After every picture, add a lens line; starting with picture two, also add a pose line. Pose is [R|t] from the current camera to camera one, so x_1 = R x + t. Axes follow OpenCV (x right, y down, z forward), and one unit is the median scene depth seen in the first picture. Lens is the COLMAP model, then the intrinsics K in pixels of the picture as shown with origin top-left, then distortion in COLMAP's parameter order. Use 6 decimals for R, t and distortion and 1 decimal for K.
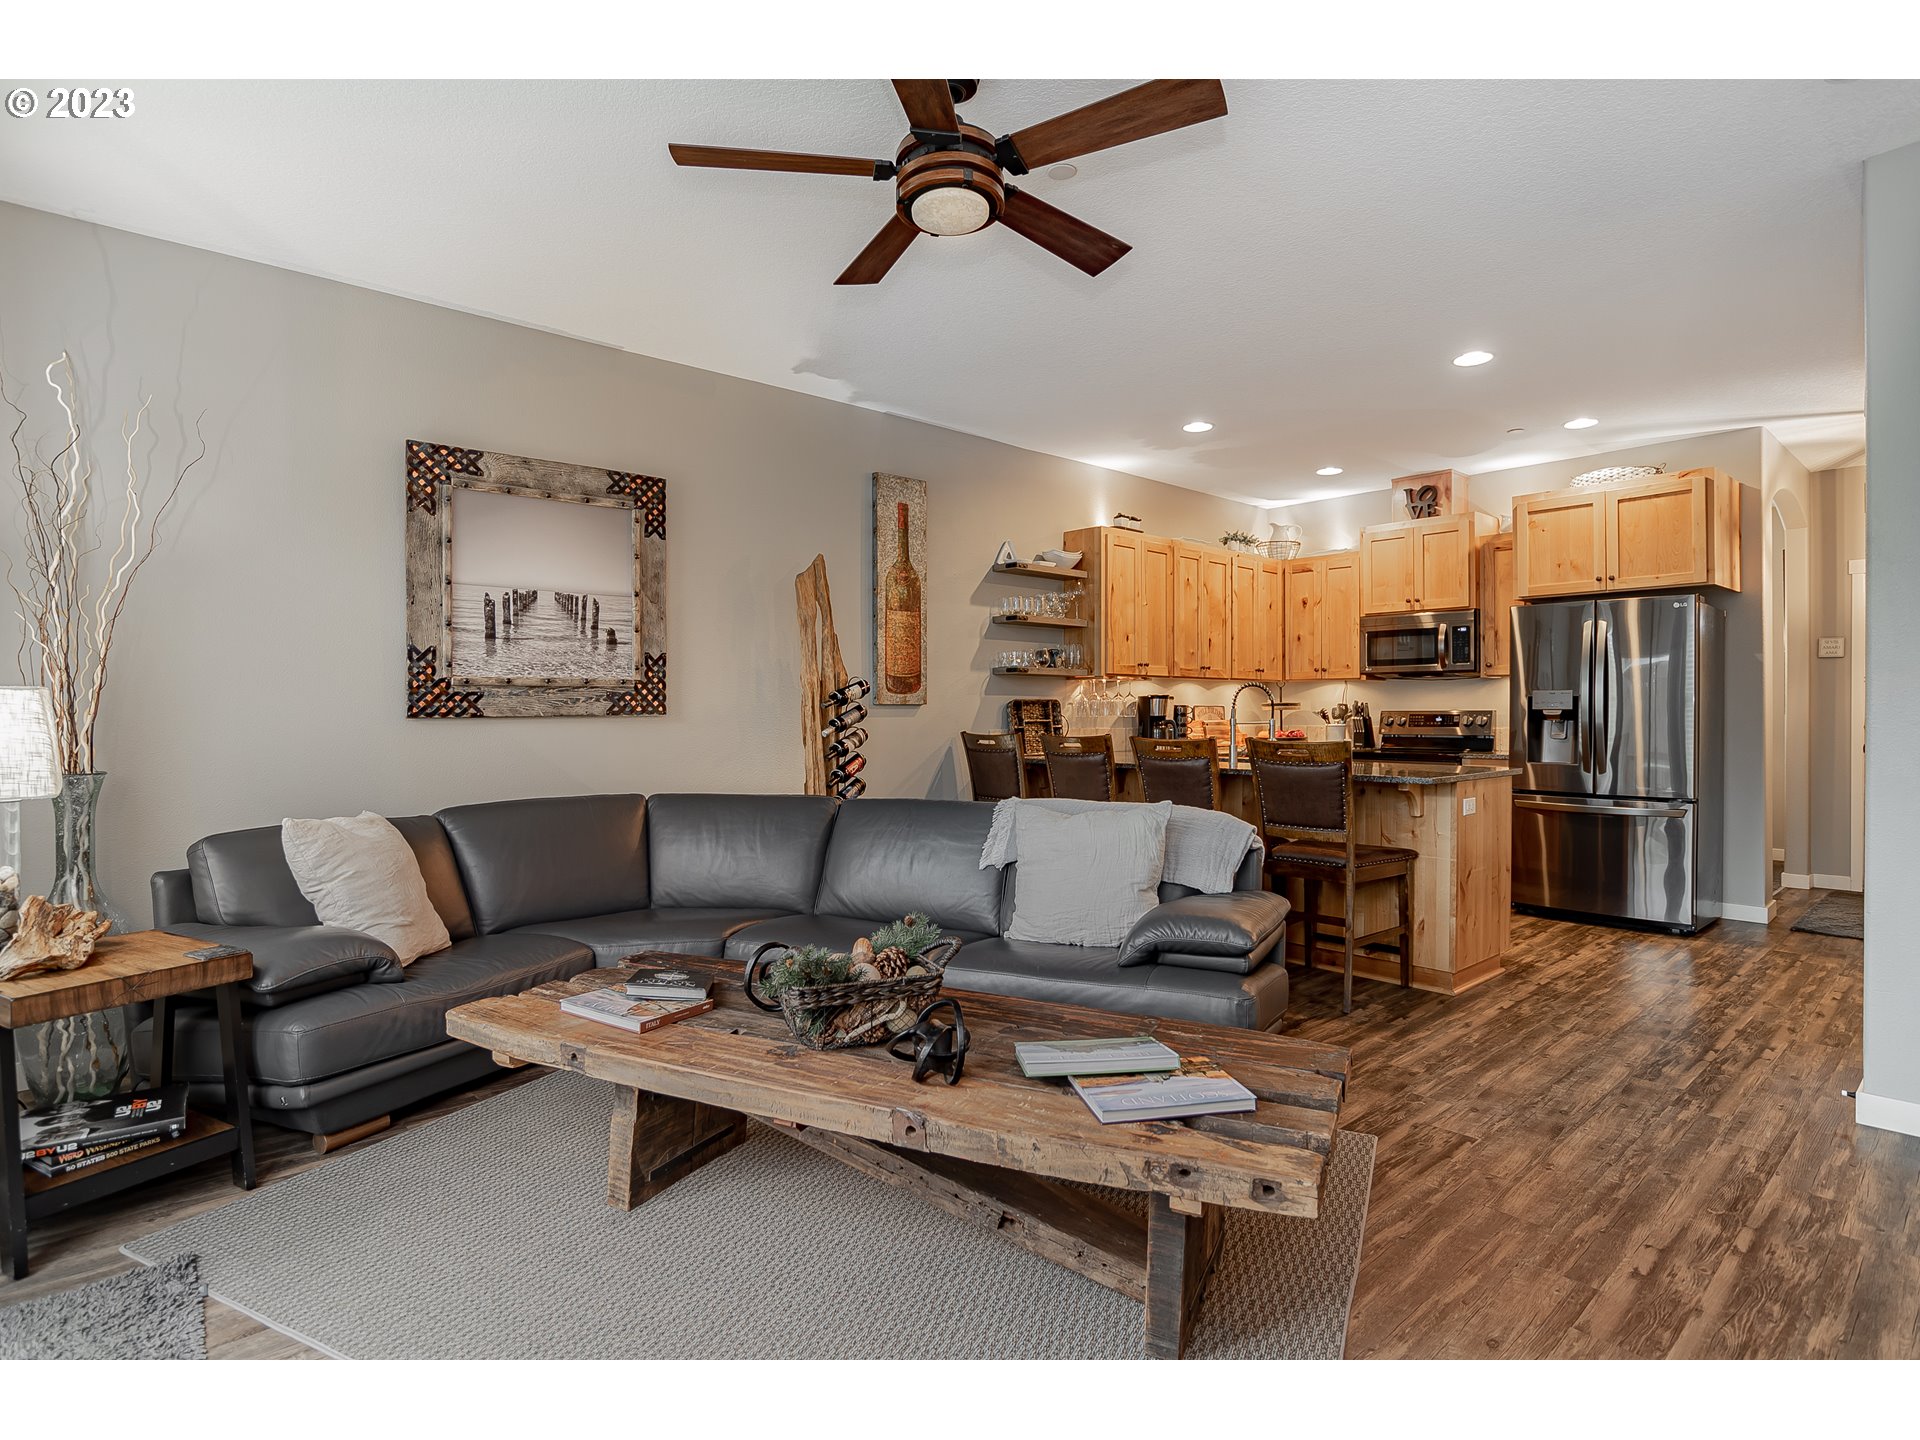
lens RADIAL K [[993.5, 0, 969.5], [0, 993.5, 724.9], [0, 0, 1]] dist [-0.059371, 0.028397]
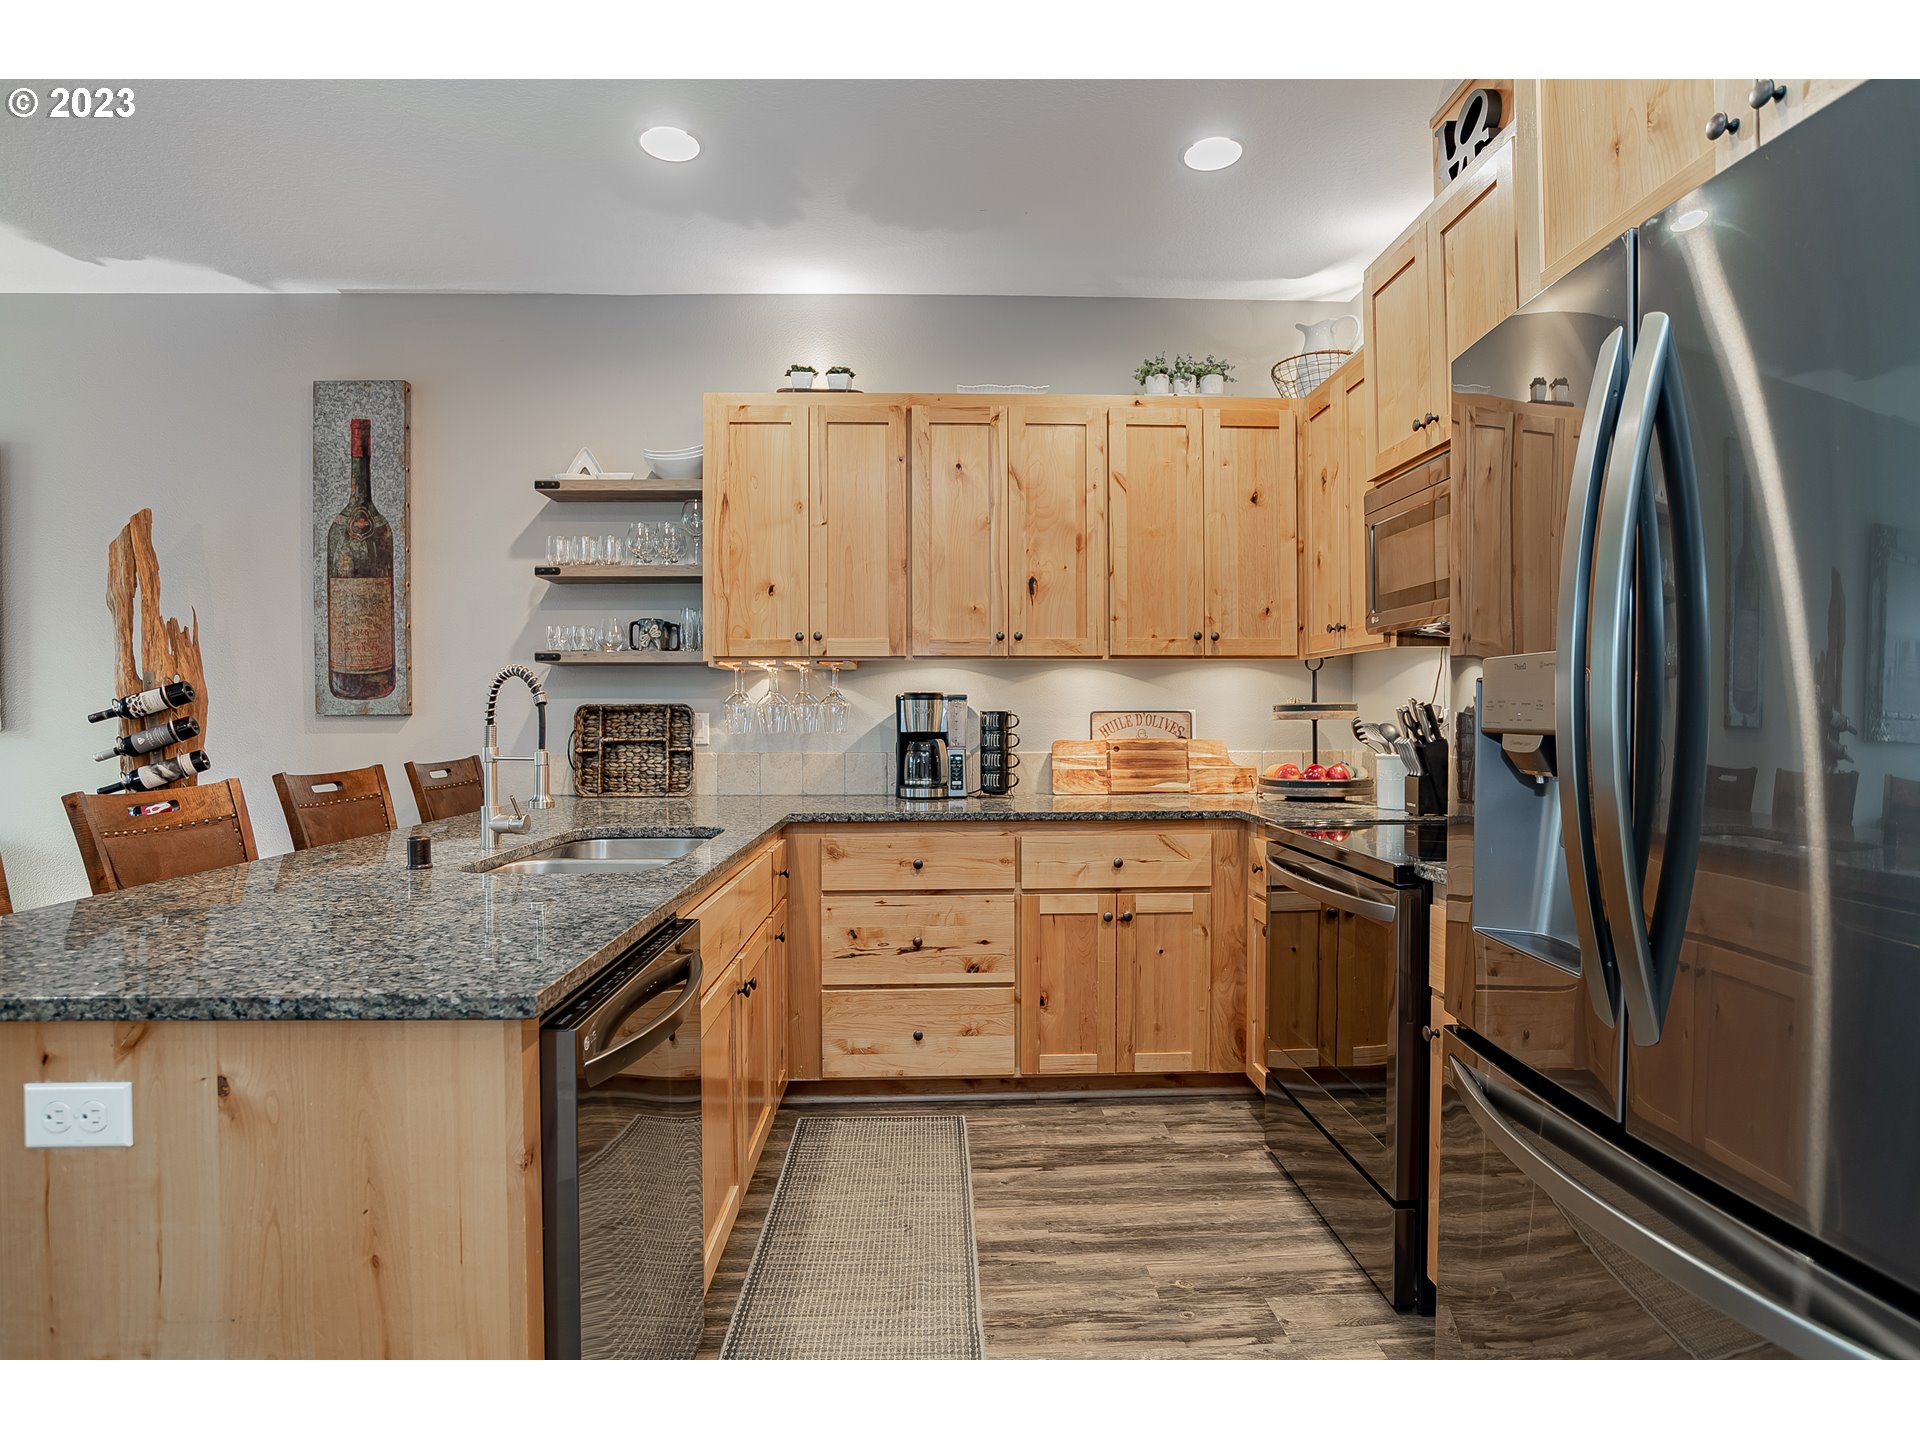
lens RADIAL K [[993.5, 0, 969.5], [0, 993.5, 724.9], [0, 0, 1]] dist [-0.059371, 0.028397]
pose [[0.770653, 0.006169, -0.637225, 0.846378], [-0.005453, 0.999980, 0.003085, -0.022534], [0.637231, 0.001097, 0.770672, 0.933142]]
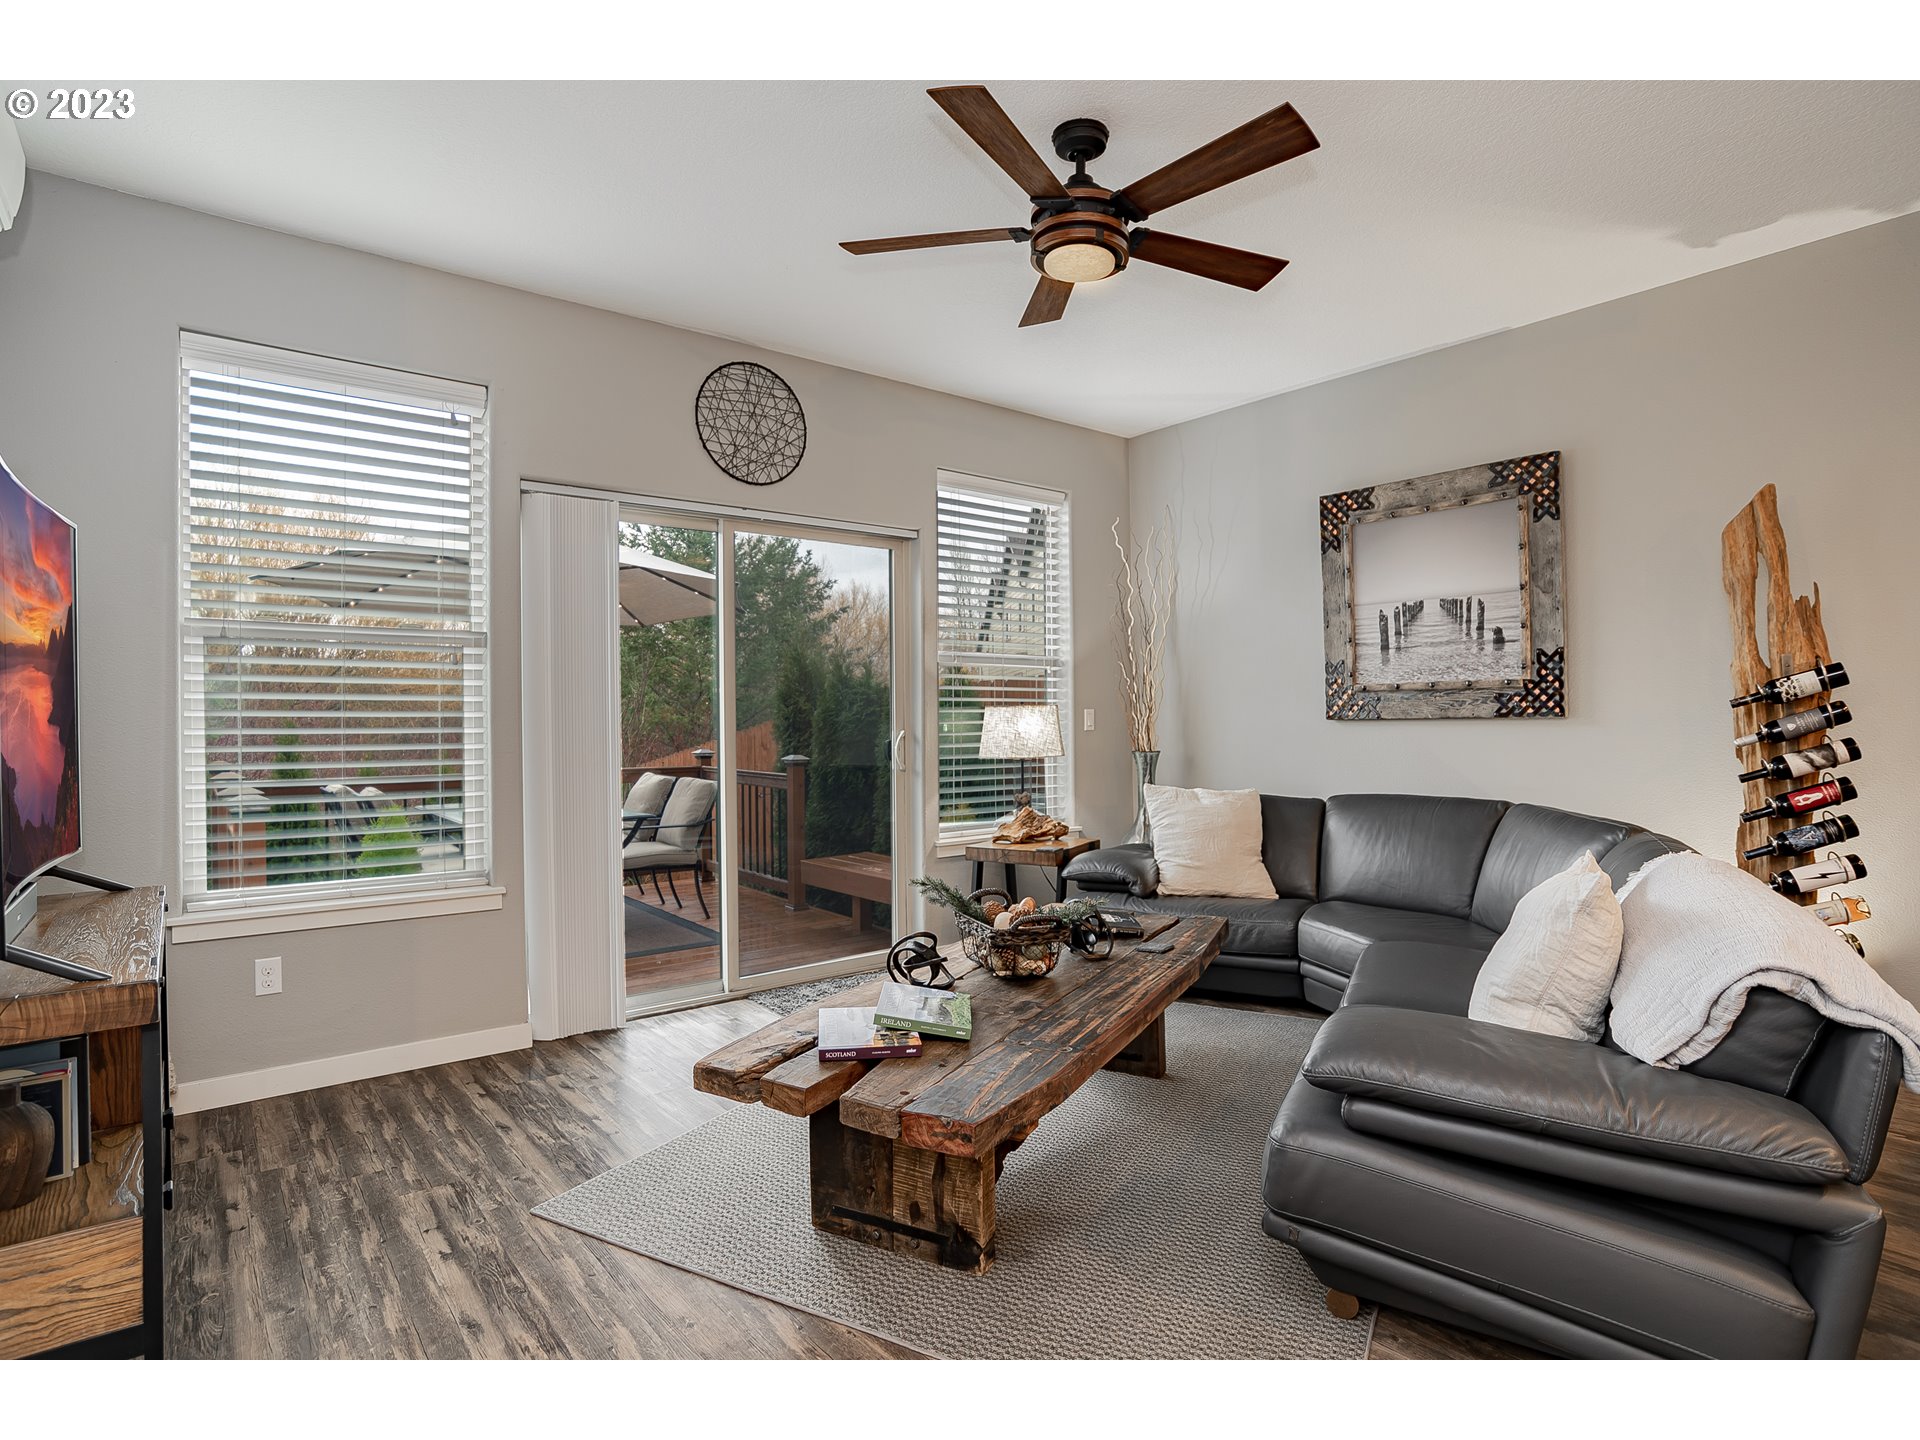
lens RADIAL K [[993.5, 0, 969.5], [0, 993.5, 724.9], [0, 0, 1]] dist [-0.059371, 0.028397]
pose [[-0.044536, 0.011037, -0.998947, 0.608259], [-0.003337, 0.999932, 0.011197, -0.011357], [0.999002, 0.003832, -0.044496, 0.525537]]
